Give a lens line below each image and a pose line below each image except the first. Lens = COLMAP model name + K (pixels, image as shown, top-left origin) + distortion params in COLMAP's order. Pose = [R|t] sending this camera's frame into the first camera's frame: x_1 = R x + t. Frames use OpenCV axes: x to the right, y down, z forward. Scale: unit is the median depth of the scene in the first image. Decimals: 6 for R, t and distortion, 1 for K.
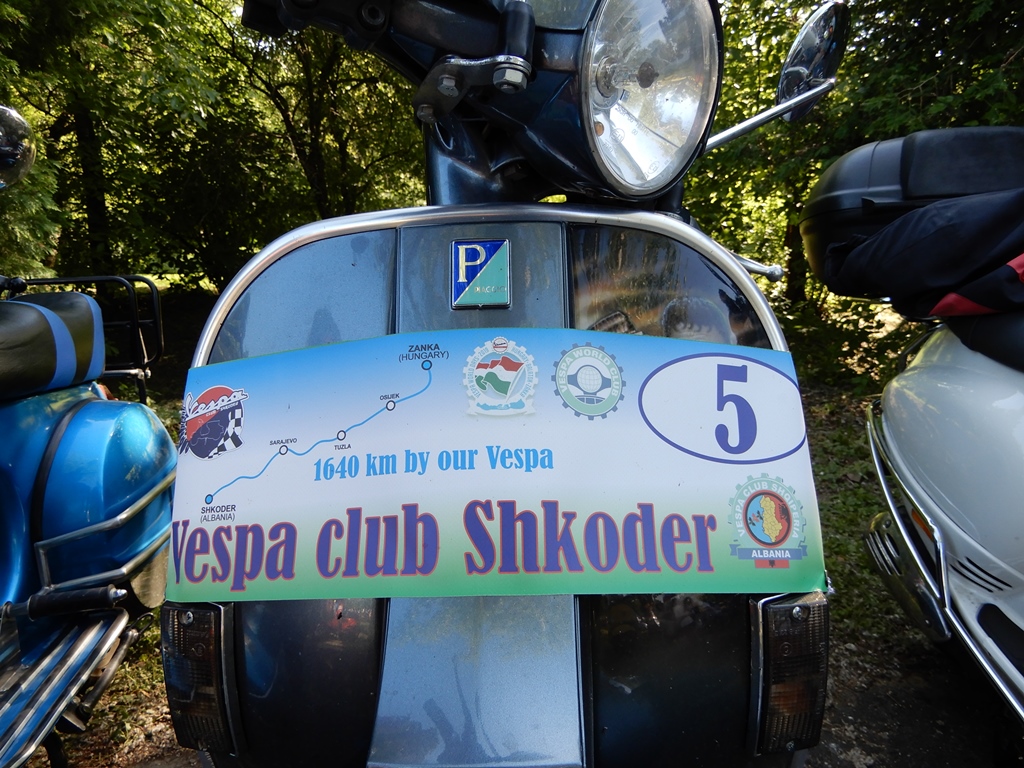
lens RADIAL K [[706.5, 0, 514.9], [0, 706.5, 387.0], [0, 0, 1]] dist [-0.013387, 0.005915]
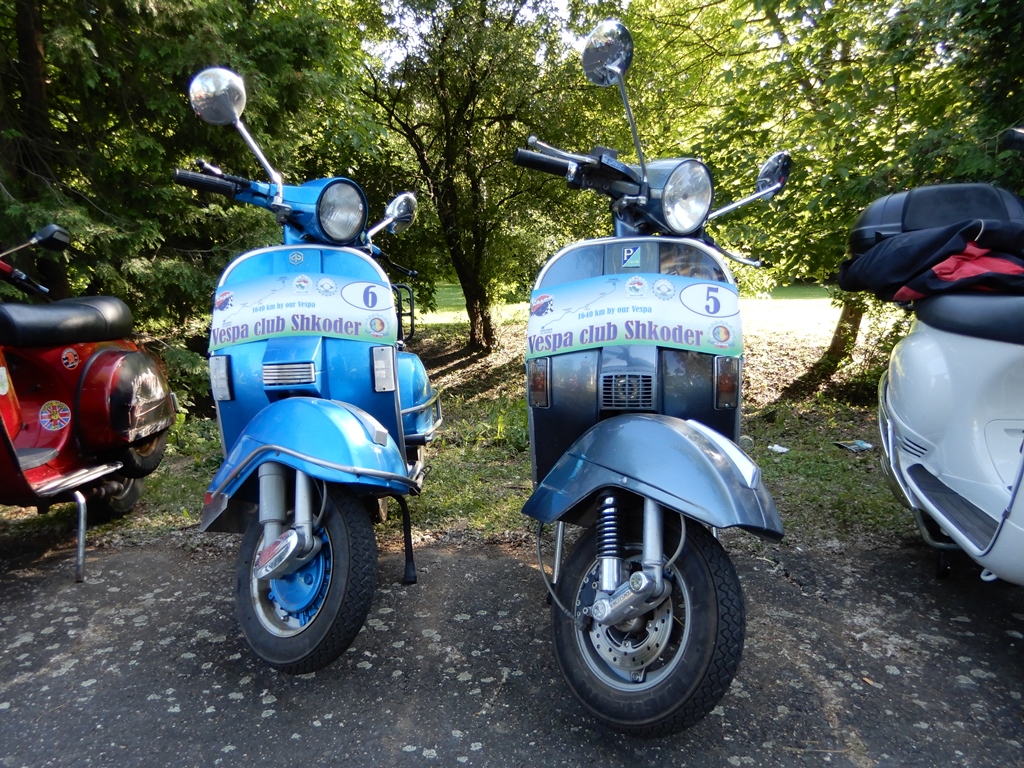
lens RADIAL K [[706.5, 0, 508.2], [0, 706.5, 382.8], [0, 0, 1]] dist [-0.013387, 0.005915]
pose [[0.981620, 0.028687, -0.188679, 0.025406], [-0.038798, 0.997990, -0.050113, 0.600814], [0.186862, 0.056513, 0.980759, -2.260951]]
